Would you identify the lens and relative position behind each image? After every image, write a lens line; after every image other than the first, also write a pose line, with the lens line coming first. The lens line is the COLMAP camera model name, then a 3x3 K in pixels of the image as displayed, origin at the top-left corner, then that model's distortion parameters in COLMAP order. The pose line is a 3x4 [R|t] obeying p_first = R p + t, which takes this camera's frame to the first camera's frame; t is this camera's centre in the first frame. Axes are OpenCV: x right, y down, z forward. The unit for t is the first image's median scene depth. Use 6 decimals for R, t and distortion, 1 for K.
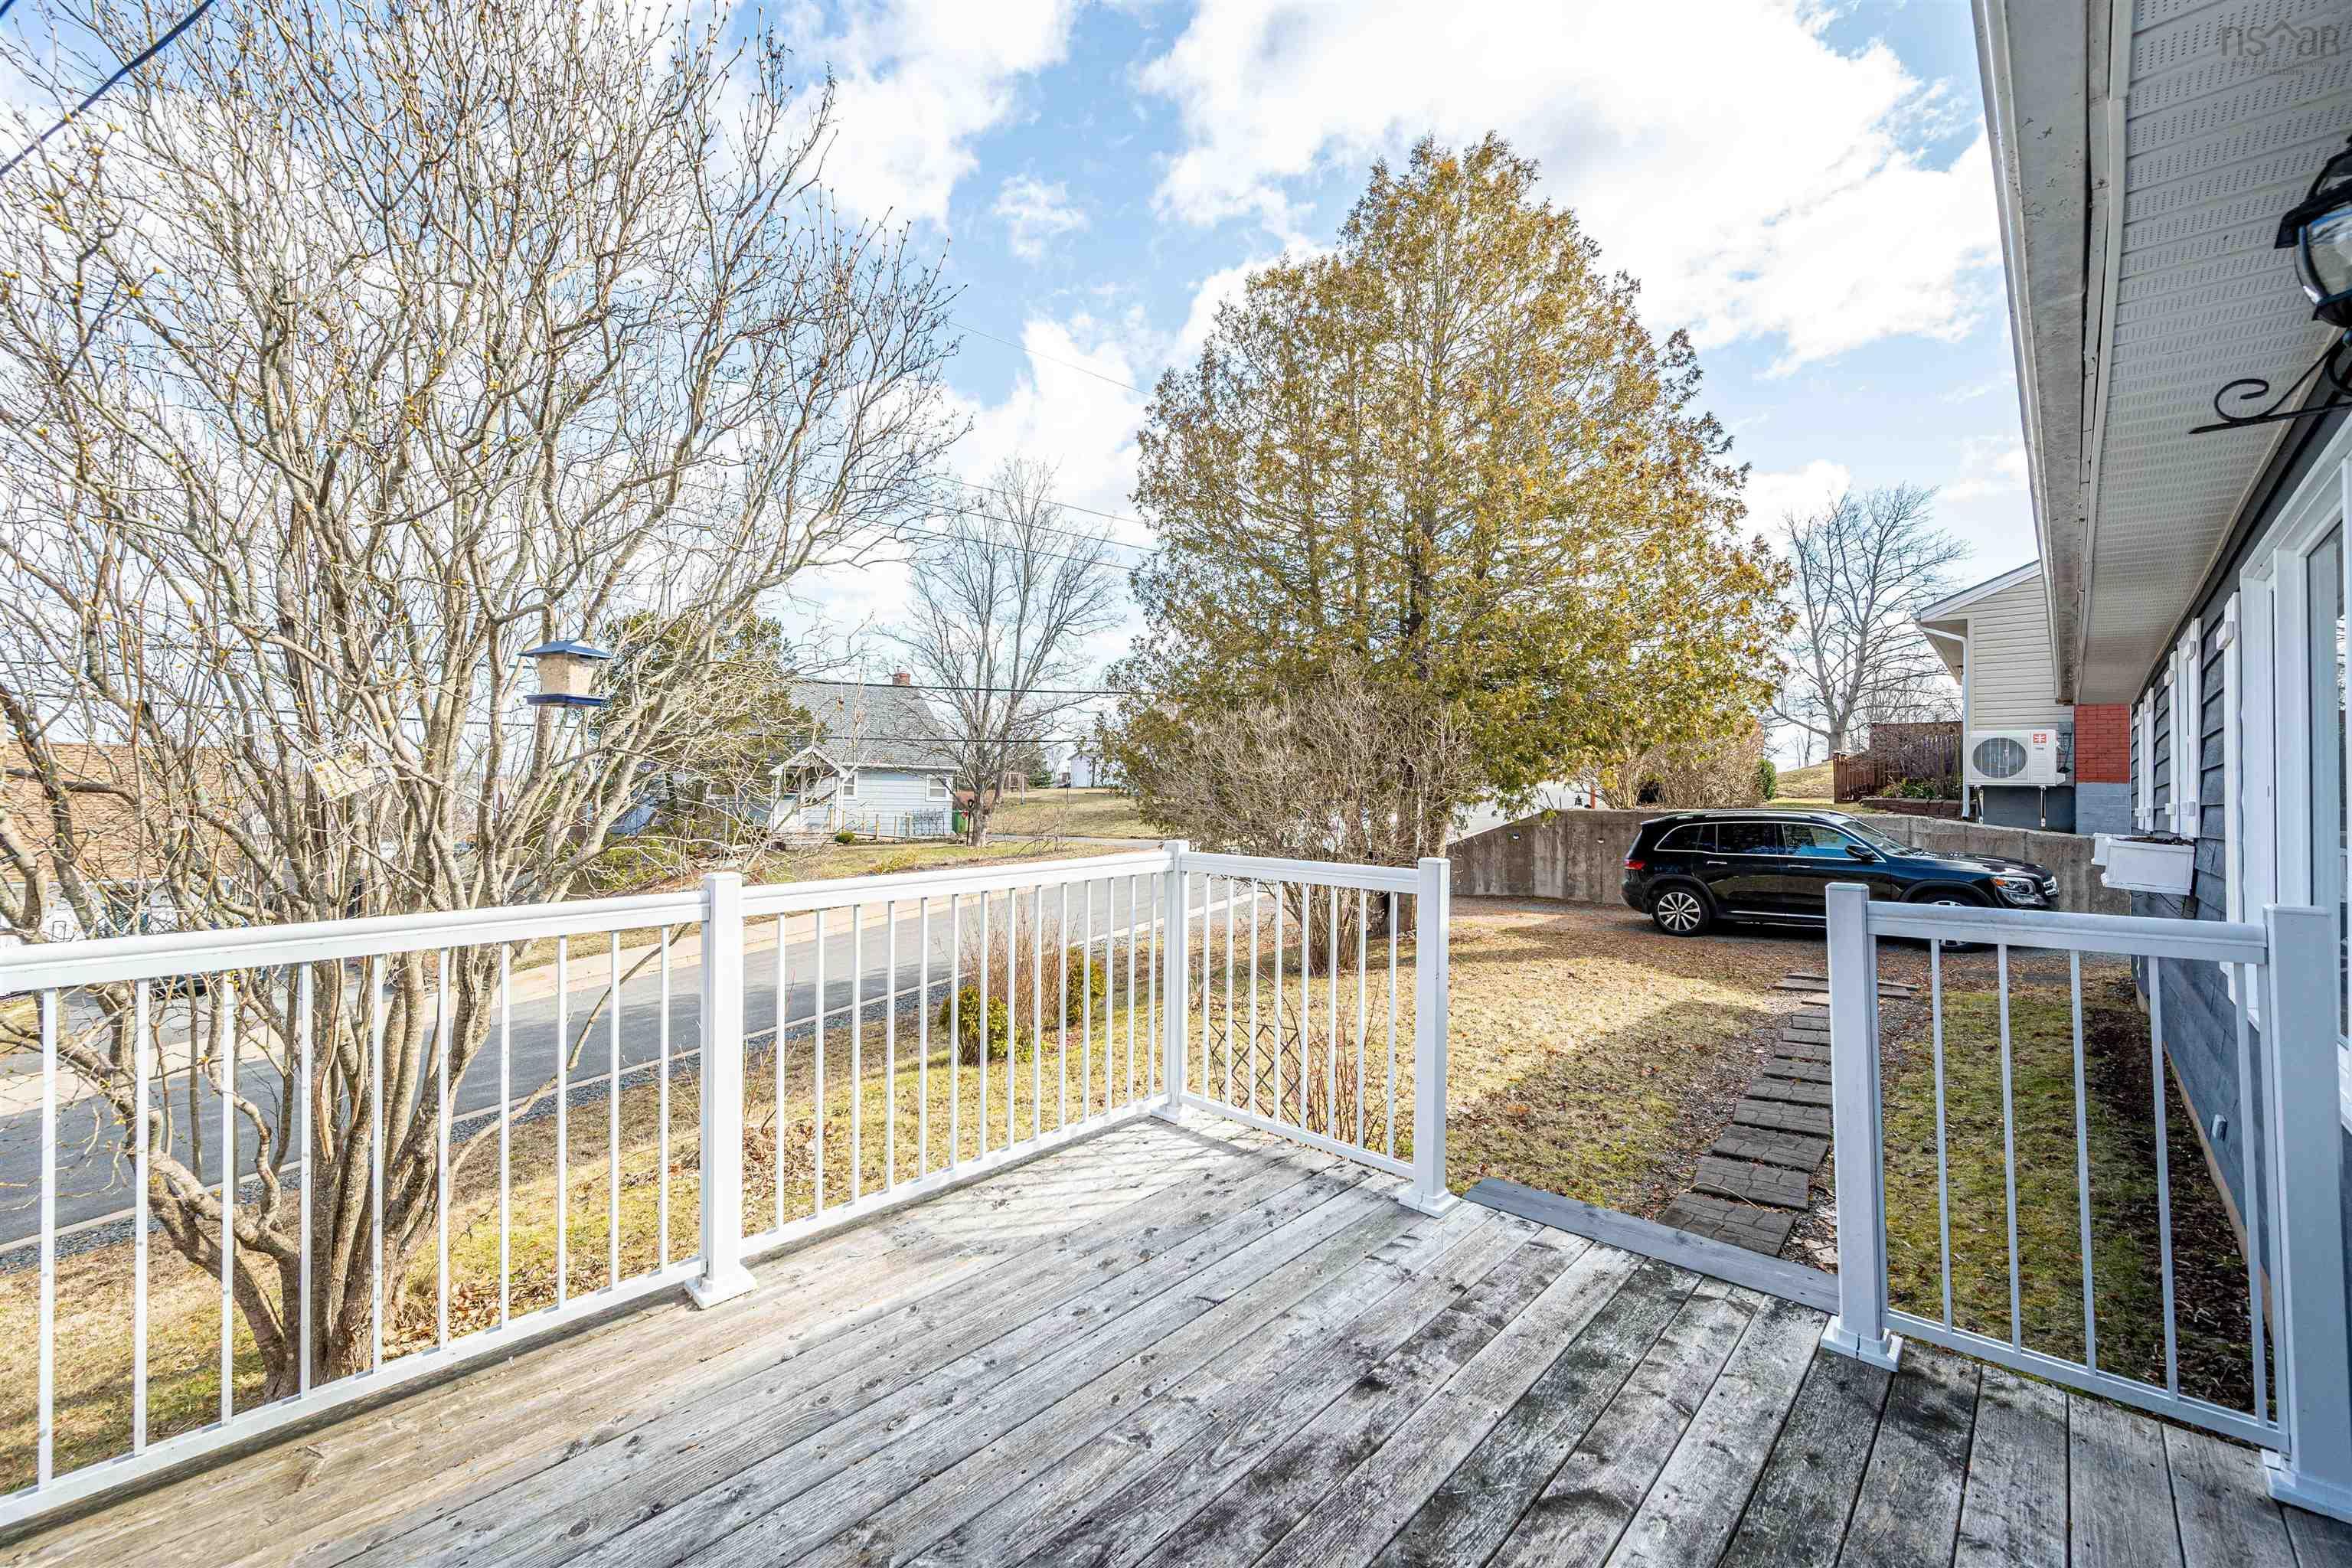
lens RADIAL K [[940.0, 0, 1168.4], [0, 940.0, 773.5], [0, 0, 1]] dist [0.001937, -0.000722]
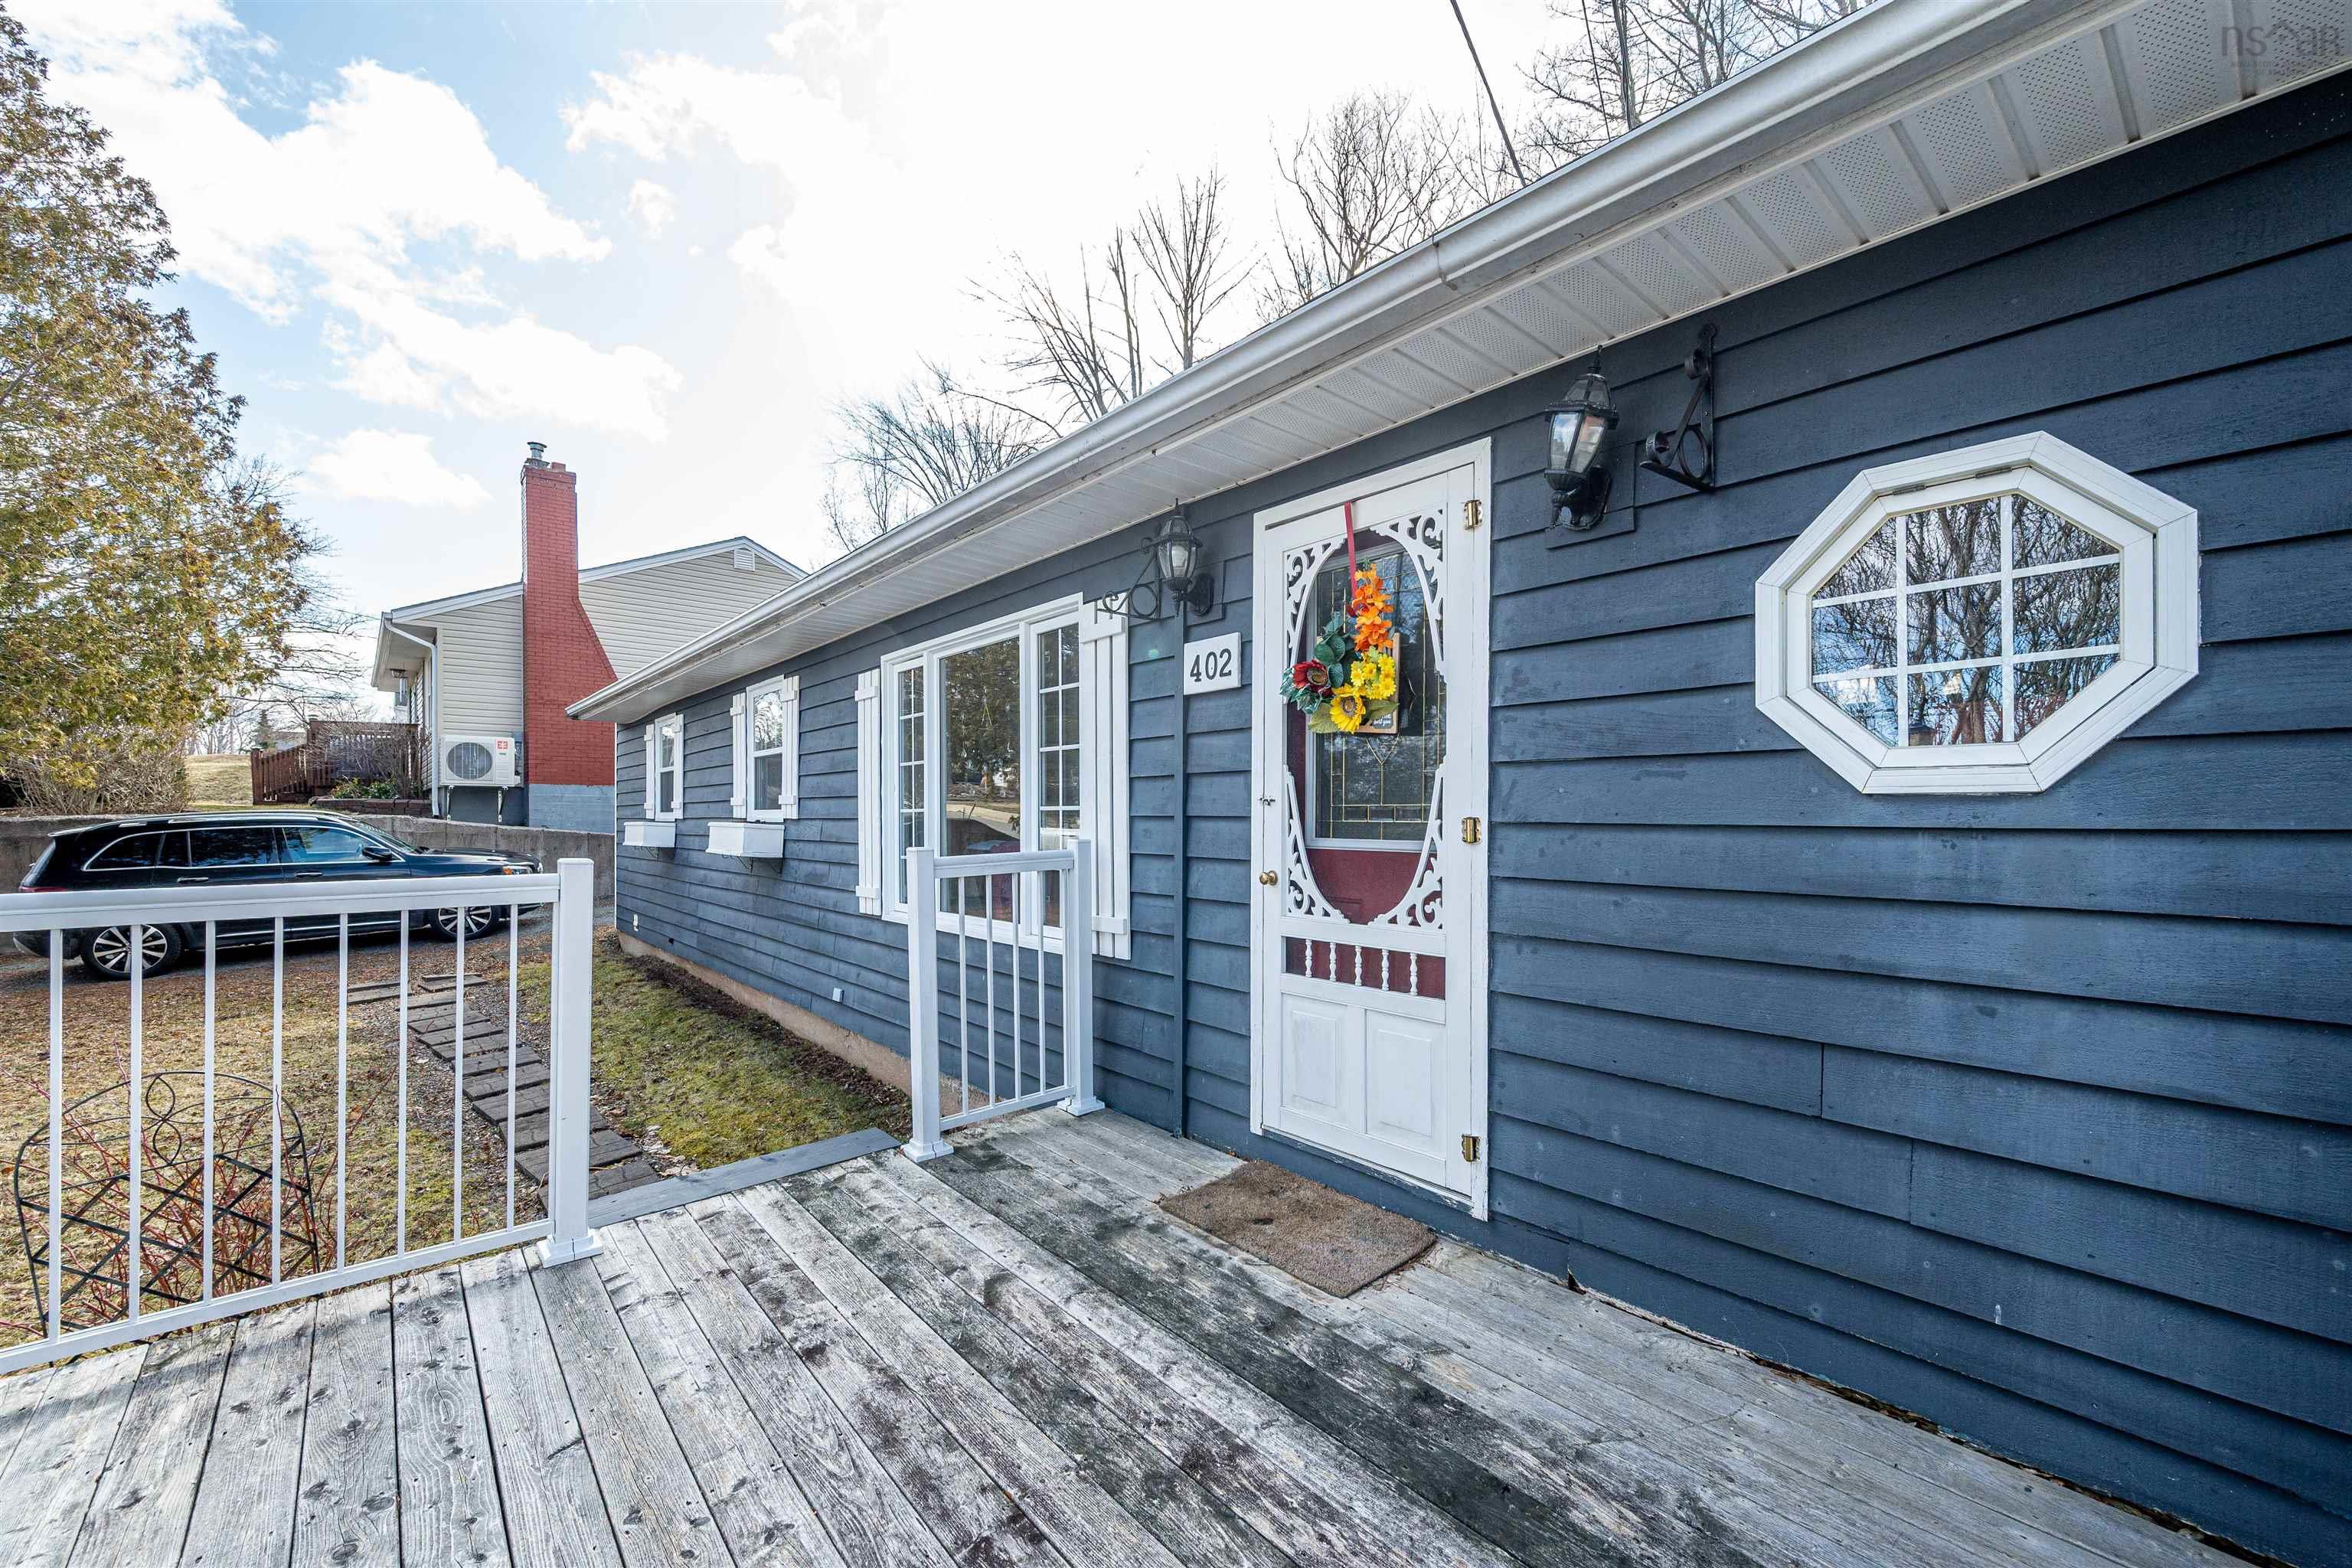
lens RADIAL K [[940.0, 0, 1169.3], [0, 940.0, 807.7], [0, 0, 1]] dist [0.001937, -0.000722]
pose [[0.073486, -0.014185, 0.997195, -0.669990], [-0.019112, 0.999695, 0.015629, 0.024228], [-0.997113, -0.020207, 0.073192, 0.471678]]
